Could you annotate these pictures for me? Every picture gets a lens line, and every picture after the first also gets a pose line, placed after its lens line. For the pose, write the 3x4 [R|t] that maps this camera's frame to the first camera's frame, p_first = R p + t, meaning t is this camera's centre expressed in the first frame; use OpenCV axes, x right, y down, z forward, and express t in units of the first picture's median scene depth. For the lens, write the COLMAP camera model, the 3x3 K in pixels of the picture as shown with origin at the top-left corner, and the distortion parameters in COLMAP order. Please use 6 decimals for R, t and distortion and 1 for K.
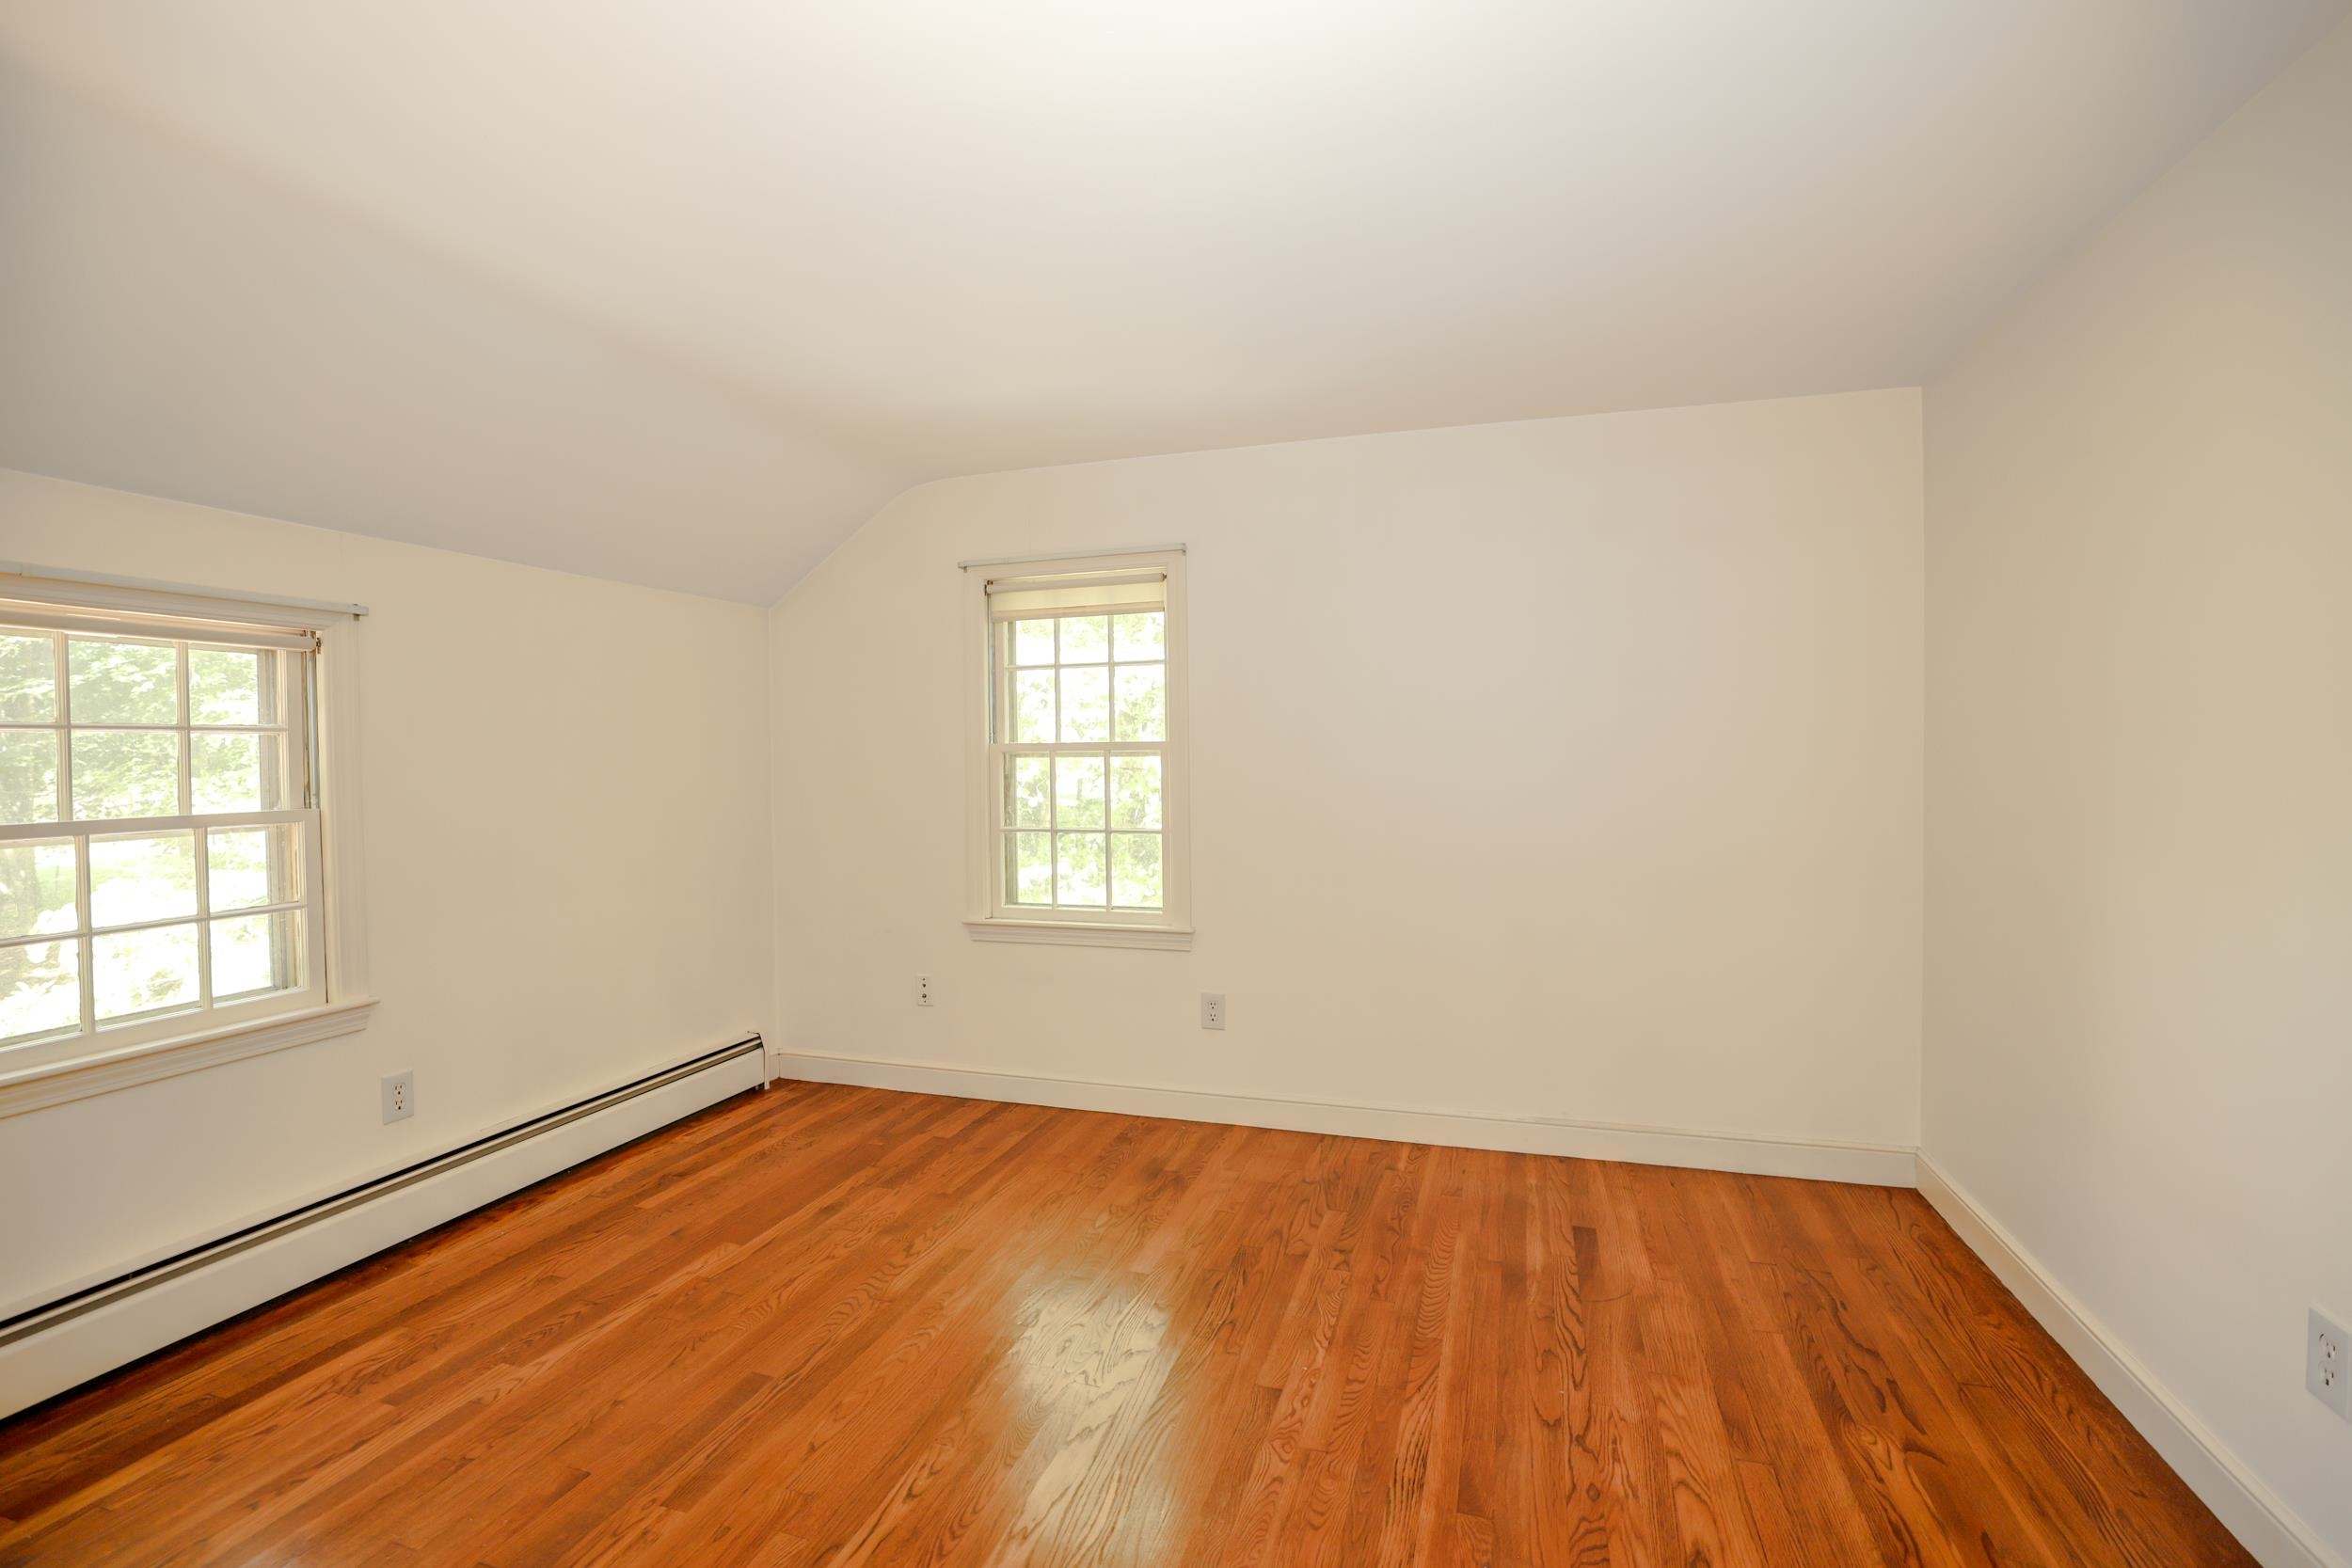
lens RADIAL K [[1010.1, 0, 1179.5], [0, 1010.1, 780.5], [0, 0, 1]] dist [-0.041209, 0.015749]
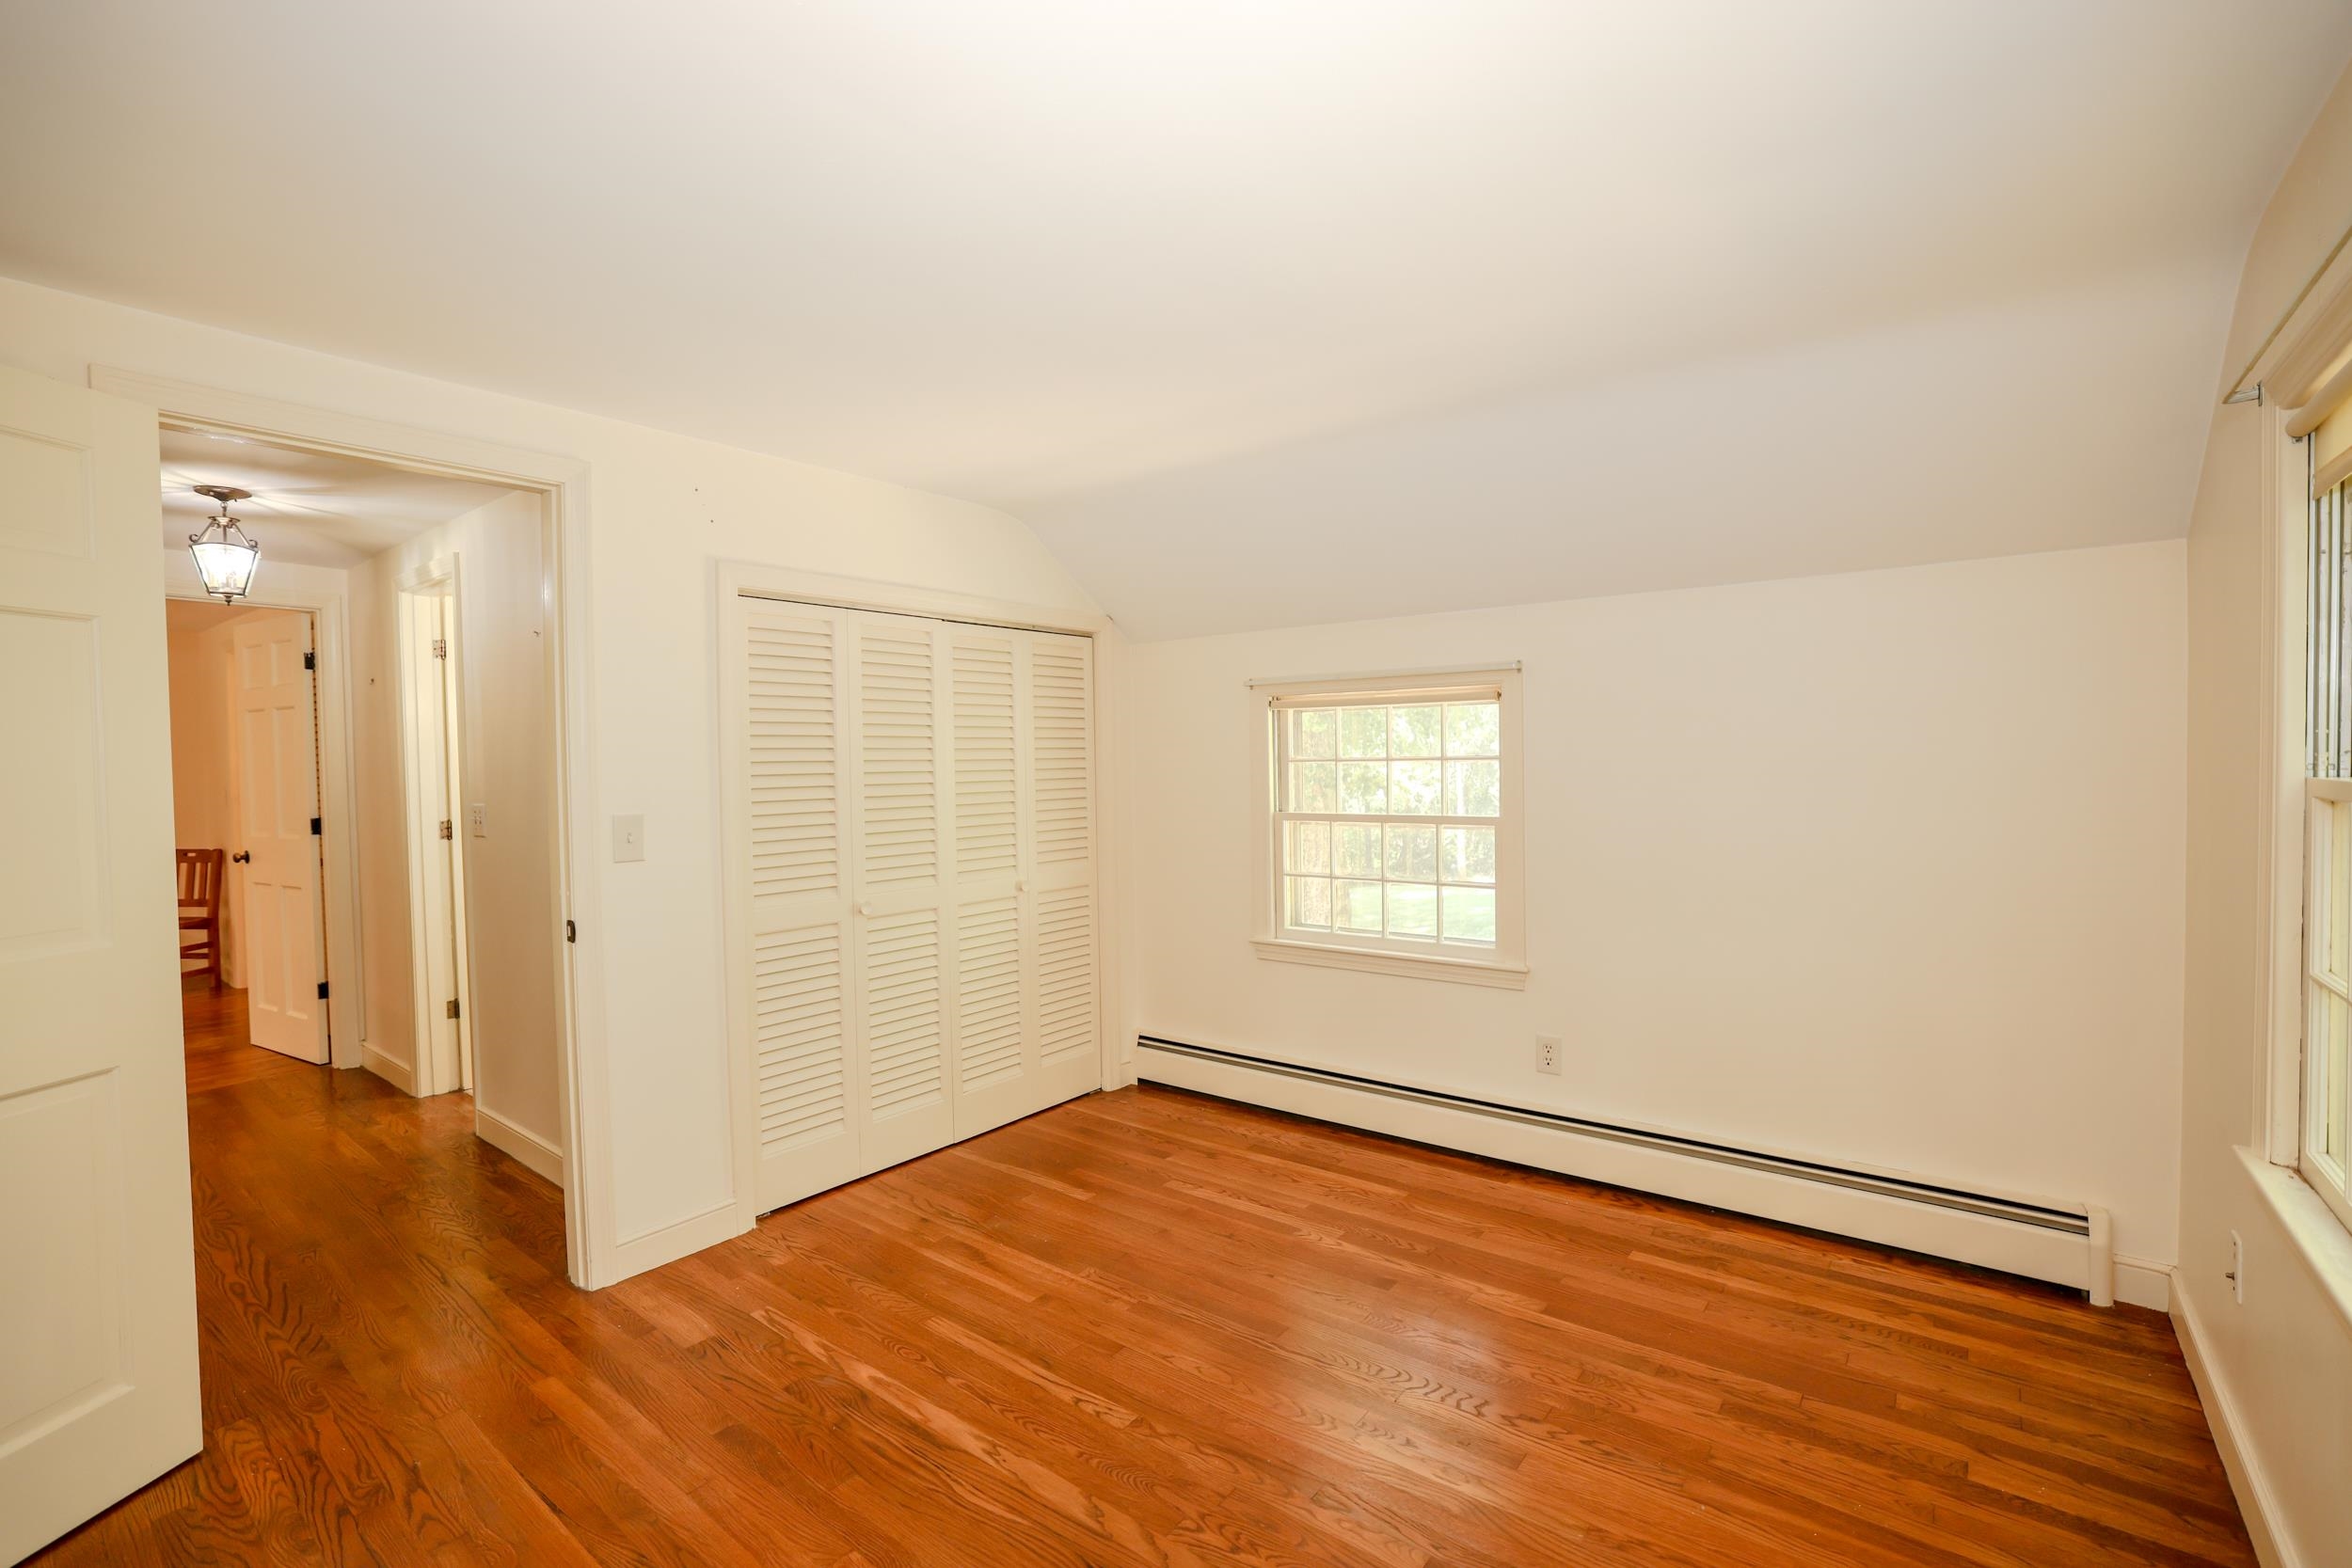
lens RADIAL K [[1010.1, 0, 1179.5], [0, 1010.1, 780.5], [0, 0, 1]] dist [-0.041209, 0.015749]
pose [[-0.319196, 0.037969, -0.946928, 0.505657], [-0.003938, 0.999135, 0.041390, -0.074261], [0.947680, 0.016941, -0.318771, 0.879340]]
